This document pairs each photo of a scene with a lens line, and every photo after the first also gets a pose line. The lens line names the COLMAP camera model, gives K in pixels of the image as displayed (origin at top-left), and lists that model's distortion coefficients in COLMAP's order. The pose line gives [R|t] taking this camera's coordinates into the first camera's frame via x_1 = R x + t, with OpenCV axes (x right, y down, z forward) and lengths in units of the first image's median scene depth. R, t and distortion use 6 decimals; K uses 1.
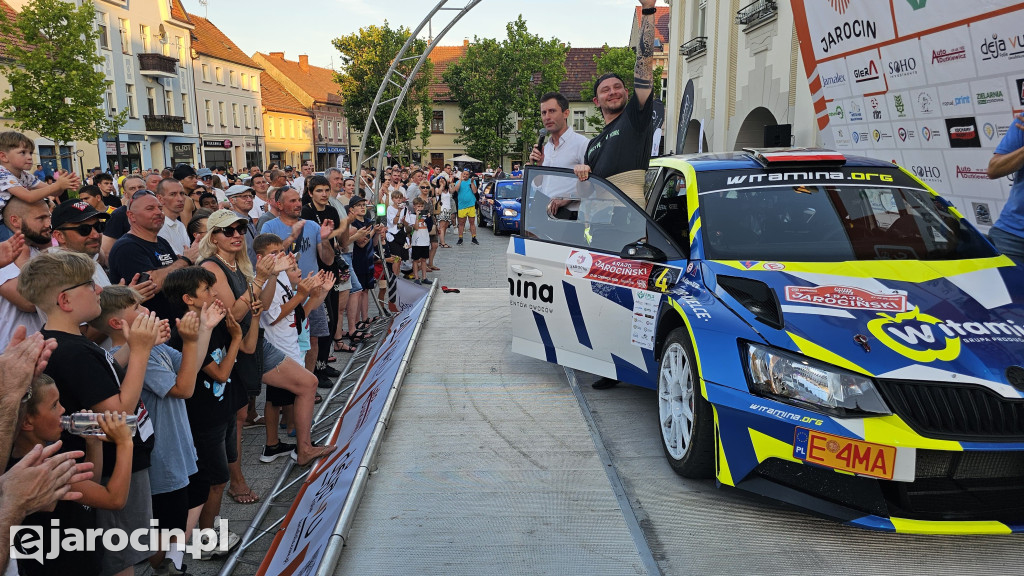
lens RADIAL K [[691.5, 0, 511.9], [0, 691.5, 278.9], [0, 0, 1]] dist [0.043969, -0.041907]
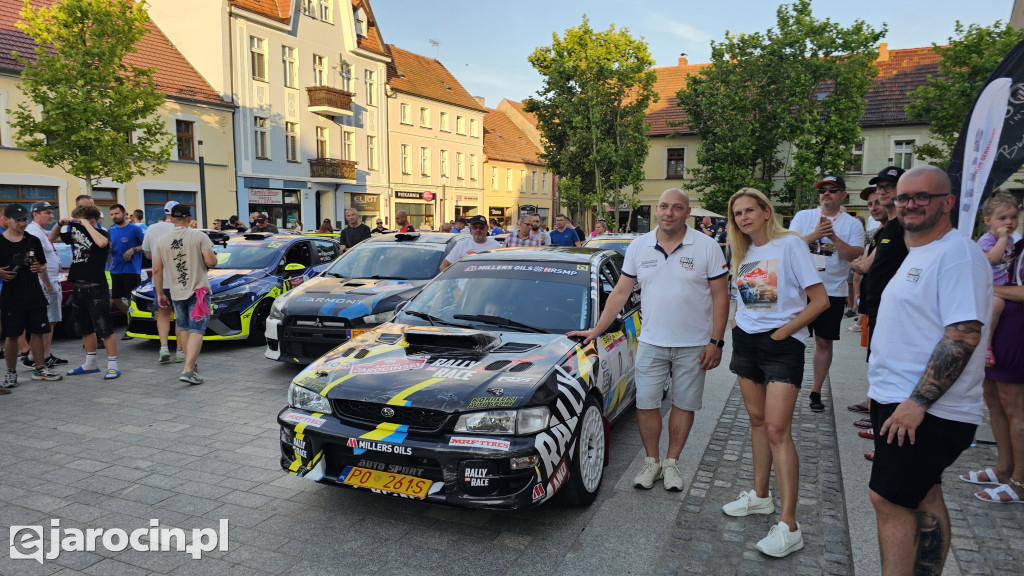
lens RADIAL K [[681.1, 0, 509.9], [0, 681.1, 287.7], [0, 0, 1]] dist [0.045004, -0.038686]
pose [[0.900655, 0.055795, -0.430938, 0.058557], [-0.087574, 0.994680, -0.054243, -0.049394], [0.425619, 0.086593, 0.900750, 0.333910]]
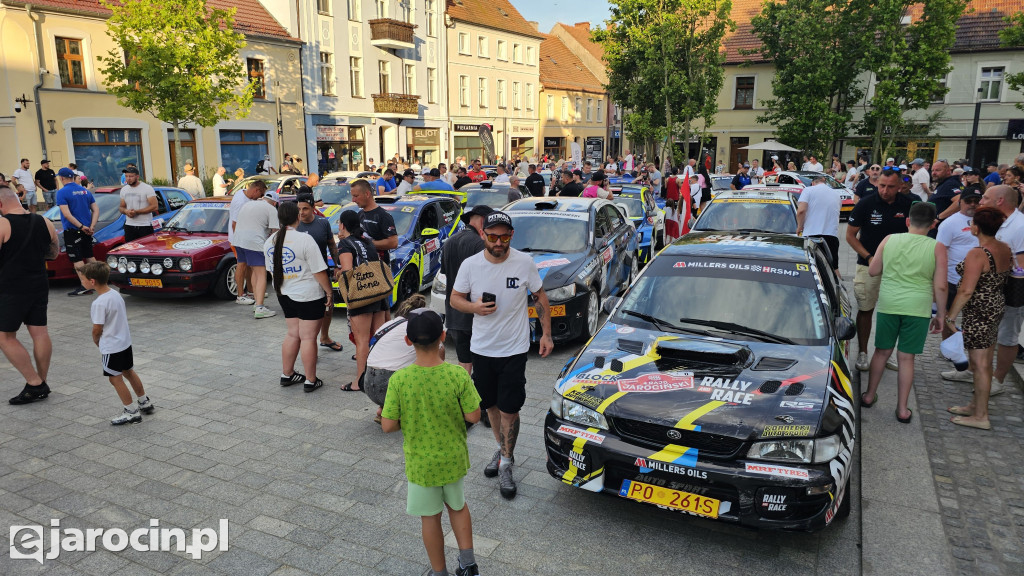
lens RADIAL K [[681.1, 0, 514.9], [0, 681.1, 268.1], [0, 0, 1]] dist [0.045004, -0.038686]
pose [[0.880323, 0.091661, -0.465434, 0.030657], [-0.086343, 0.995726, 0.032786, -0.059746], [0.466450, 0.011325, 0.884475, 0.317128]]
